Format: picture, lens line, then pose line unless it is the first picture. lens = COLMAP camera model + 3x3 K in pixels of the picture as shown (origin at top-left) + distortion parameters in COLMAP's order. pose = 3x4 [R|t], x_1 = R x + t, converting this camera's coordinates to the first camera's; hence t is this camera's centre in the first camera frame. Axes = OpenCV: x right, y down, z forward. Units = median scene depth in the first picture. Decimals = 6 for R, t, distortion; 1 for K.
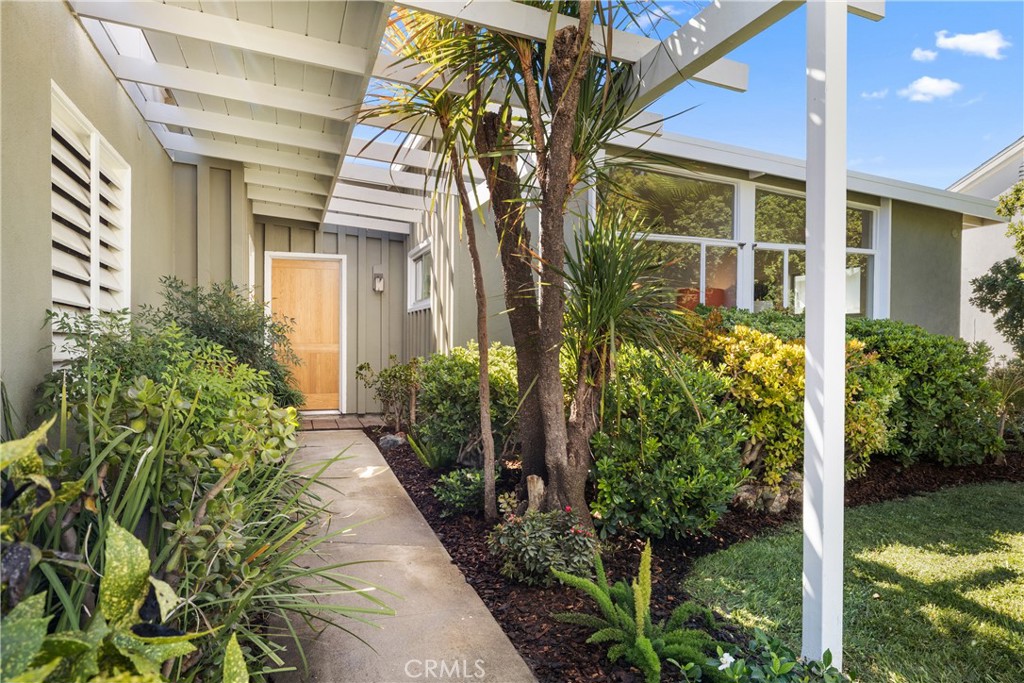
lens RADIAL K [[662.5, 0, 512.0], [0, 662.5, 341.5], [0, 0, 1]] dist [-0.000951, -0.000100]
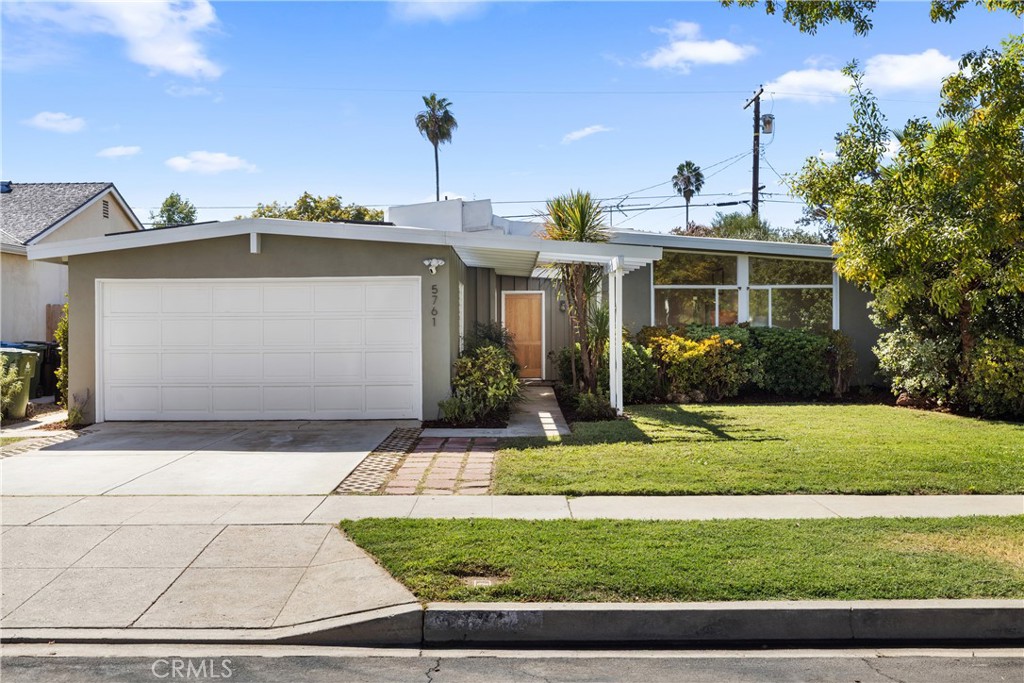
lens RADIAL K [[1003.8, 0, 512.0], [0, 1003.8, 341.5], [0, 0, 1]] dist [0.093295, -0.000119]
pose [[0.946418, -0.005302, -0.322902, 0.657134], [0.009310, 0.999898, 0.010867, -0.029713], [0.322811, -0.013291, 0.946370, -1.935489]]
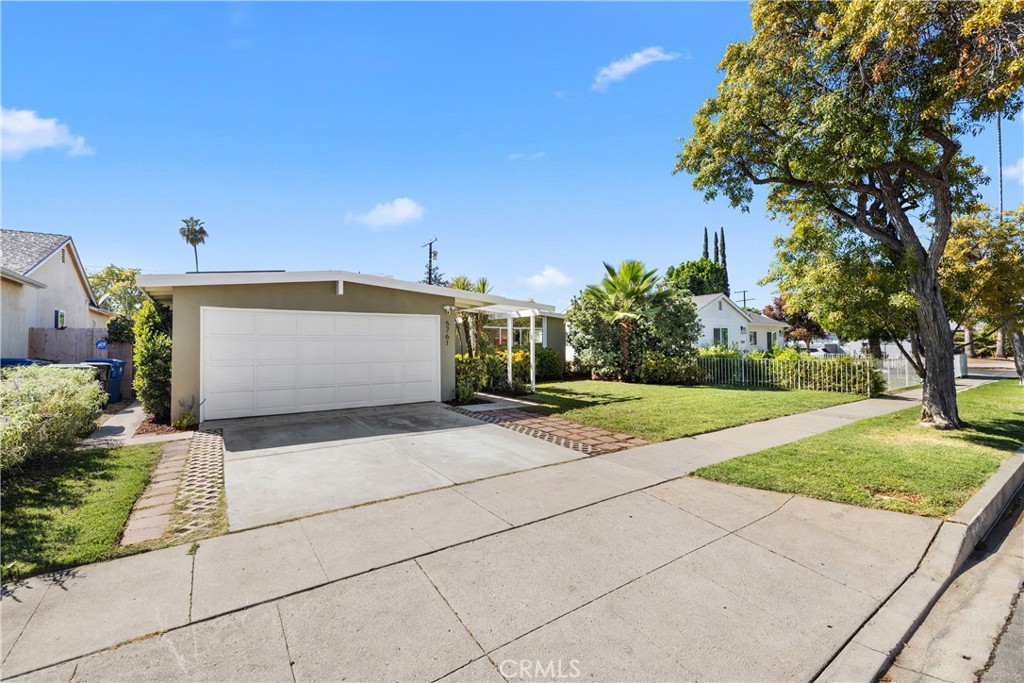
lens RADIAL K [[427.6, 0, 512.0], [0, 427.6, 341.5], [0, 0, 1]] dist [-0.000657, -0.000107]
pose [[0.959677, -0.002597, 0.281092, -0.376289], [0.005094, 0.999954, -0.008153, -0.040308], [-0.281058, 0.009256, 0.959646, -1.508989]]
